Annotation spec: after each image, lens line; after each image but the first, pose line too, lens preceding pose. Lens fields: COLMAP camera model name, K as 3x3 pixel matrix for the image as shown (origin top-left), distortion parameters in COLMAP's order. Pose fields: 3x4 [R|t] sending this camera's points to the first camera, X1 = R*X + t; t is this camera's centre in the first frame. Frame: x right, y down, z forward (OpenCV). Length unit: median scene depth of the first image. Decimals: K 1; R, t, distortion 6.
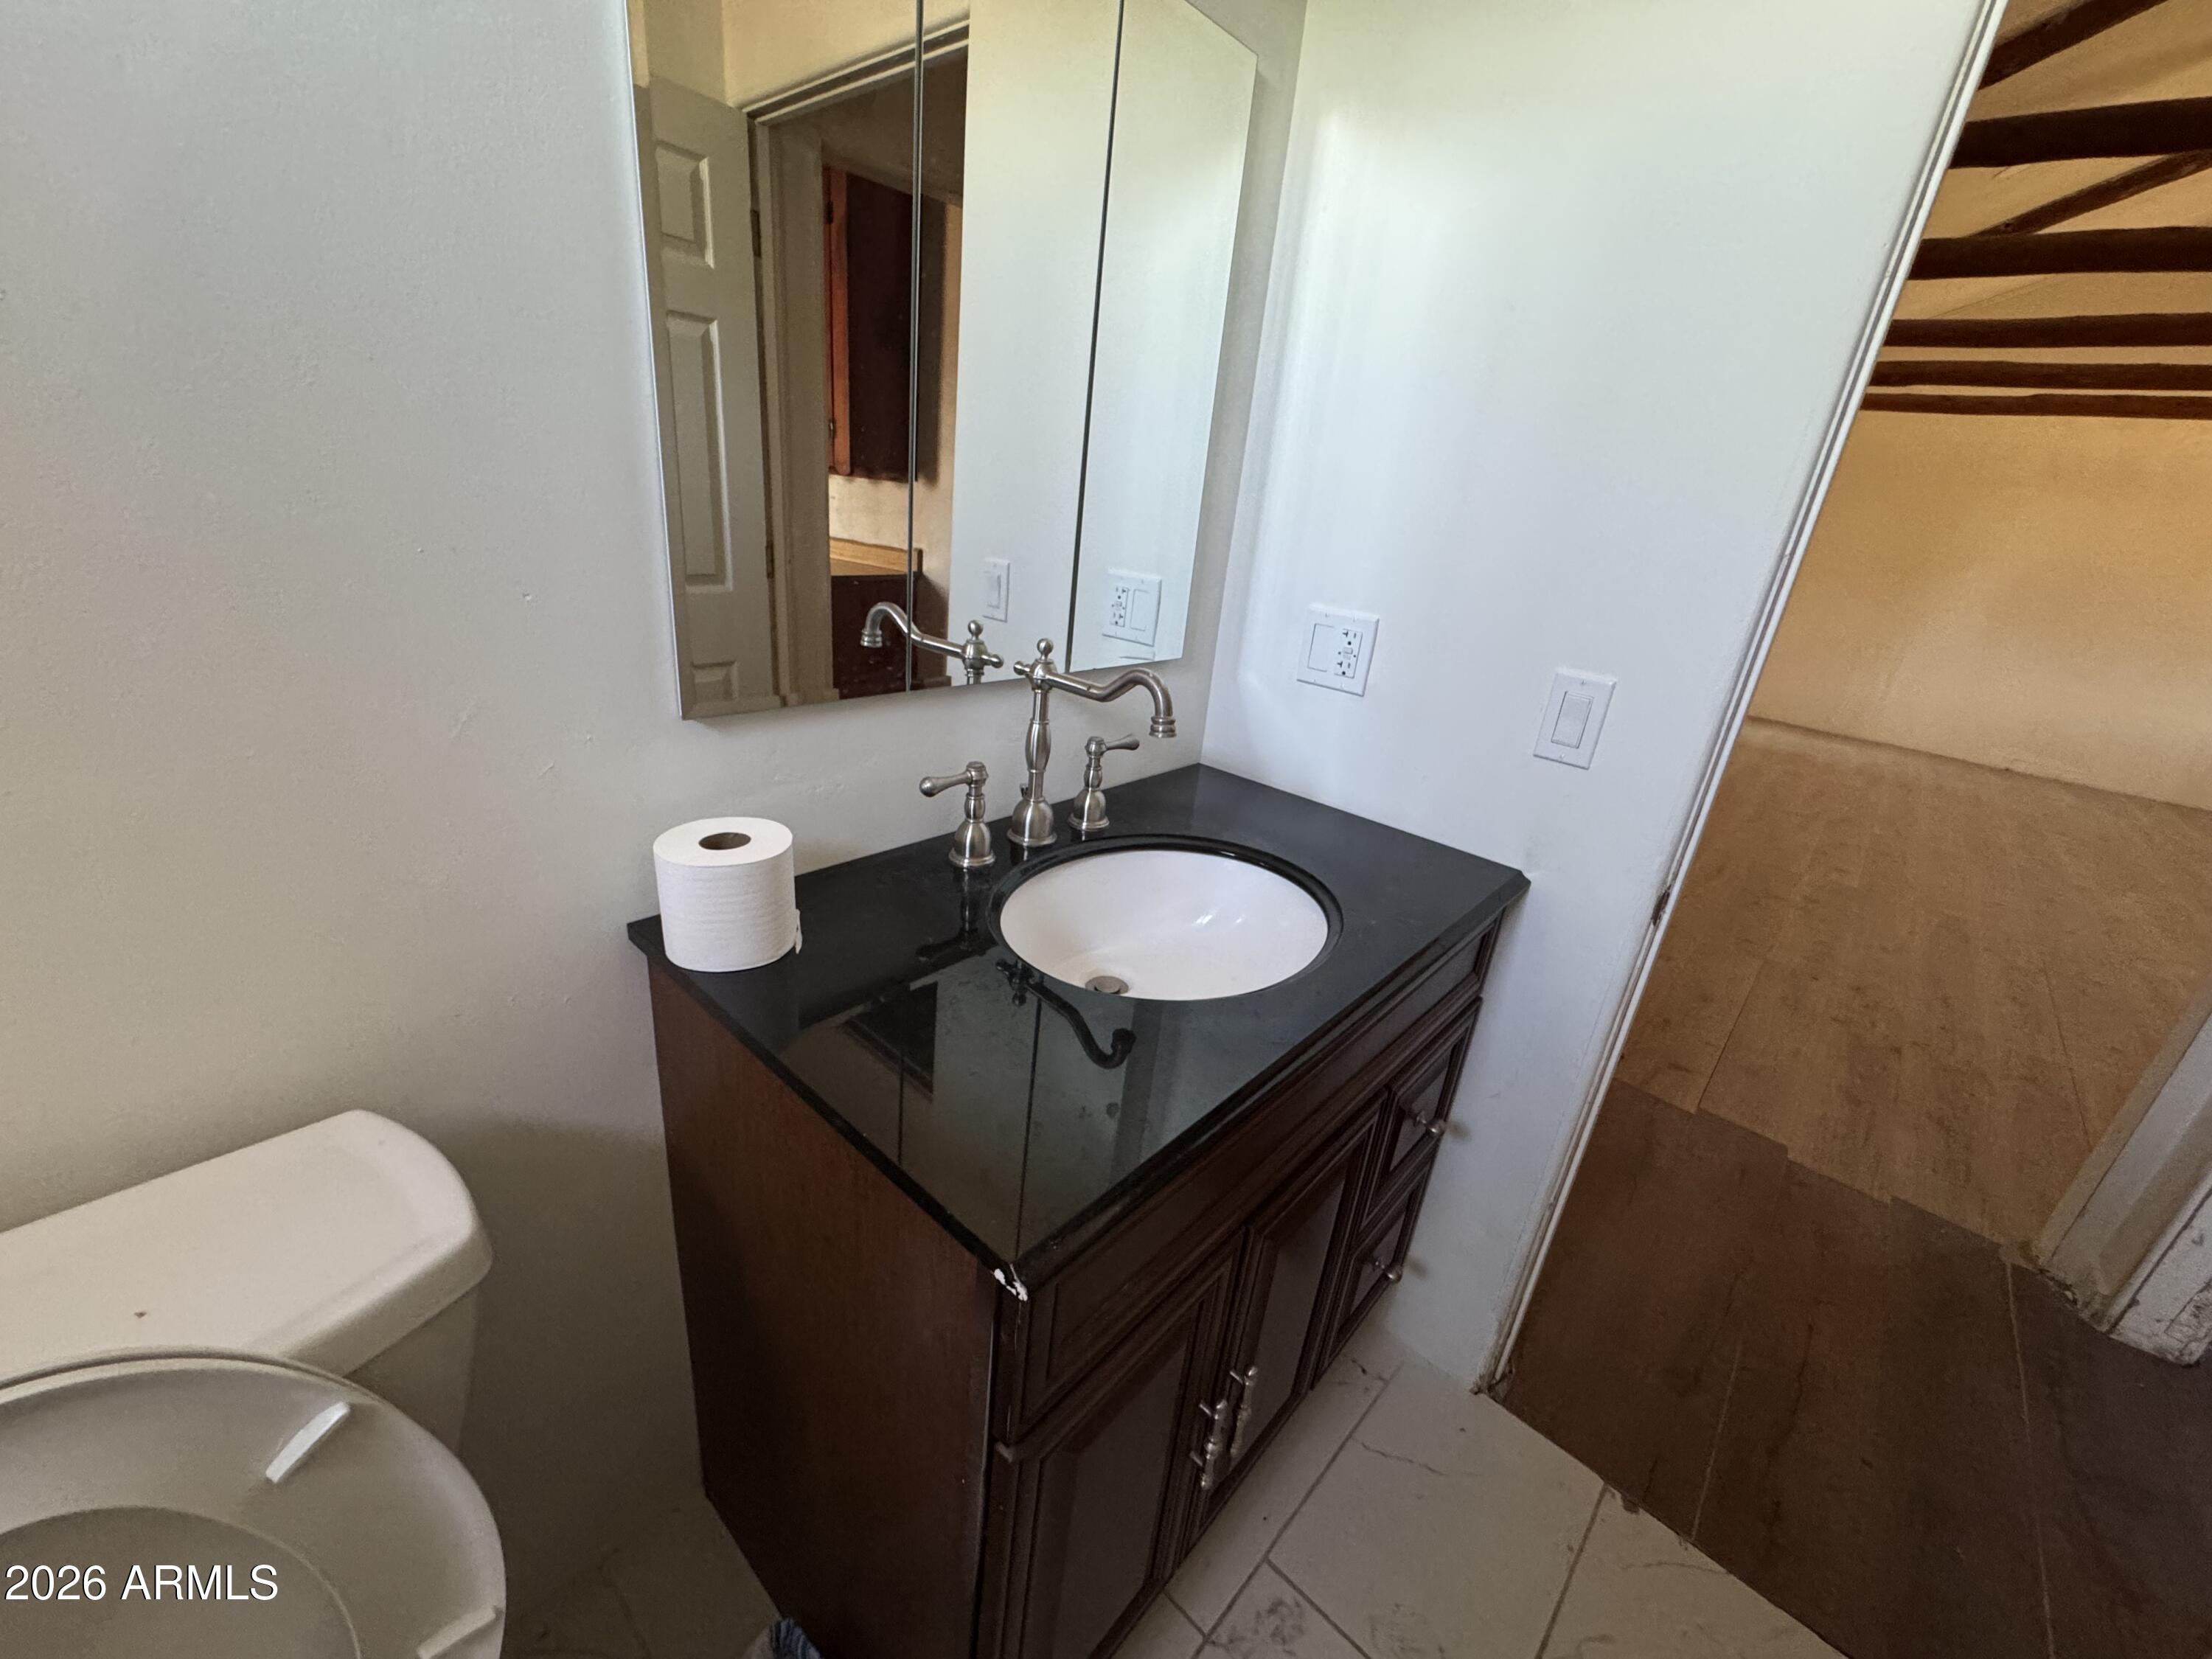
lens RADIAL K [[886.1, 0, 1104.5], [0, 886.1, 831.1], [0, 0, 1]] dist [-0.004314, 0.000320]
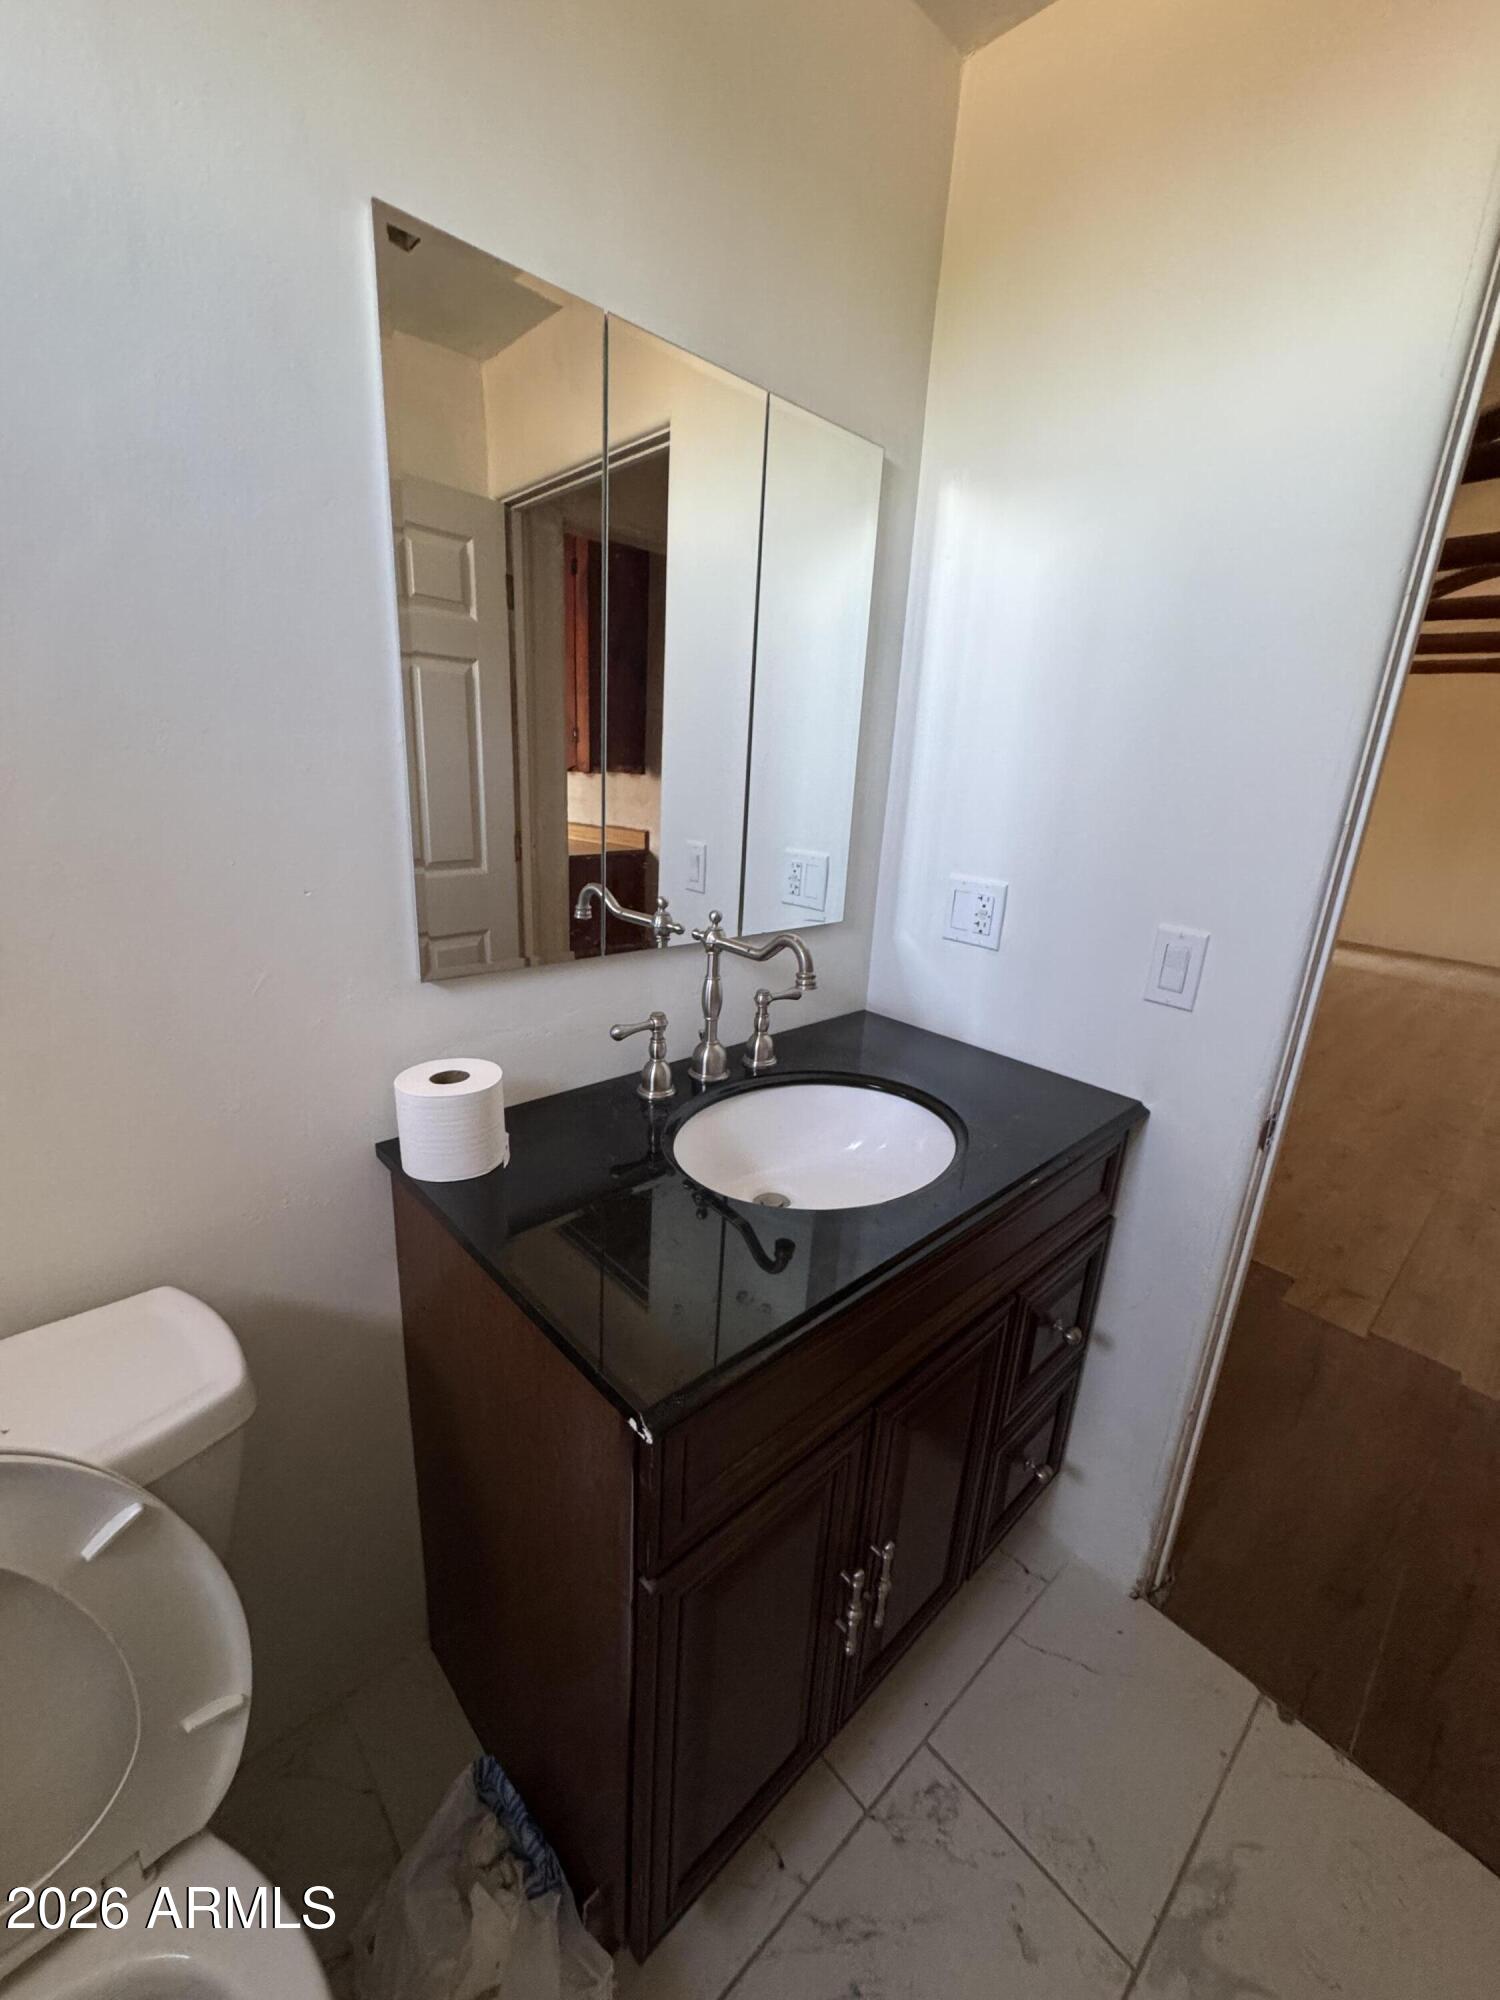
lens RADIAL K [[801.2, 0, 749.8], [0, 801.2, 999.3], [0, 0, 1]] dist [-0.004314, 0.000320]
pose [[0.995544, -0.014667, -0.093147, 0.075186], [0.006214, 0.995886, -0.090399, 0.004449], [0.094090, 0.089417, 0.991540, -0.073652]]
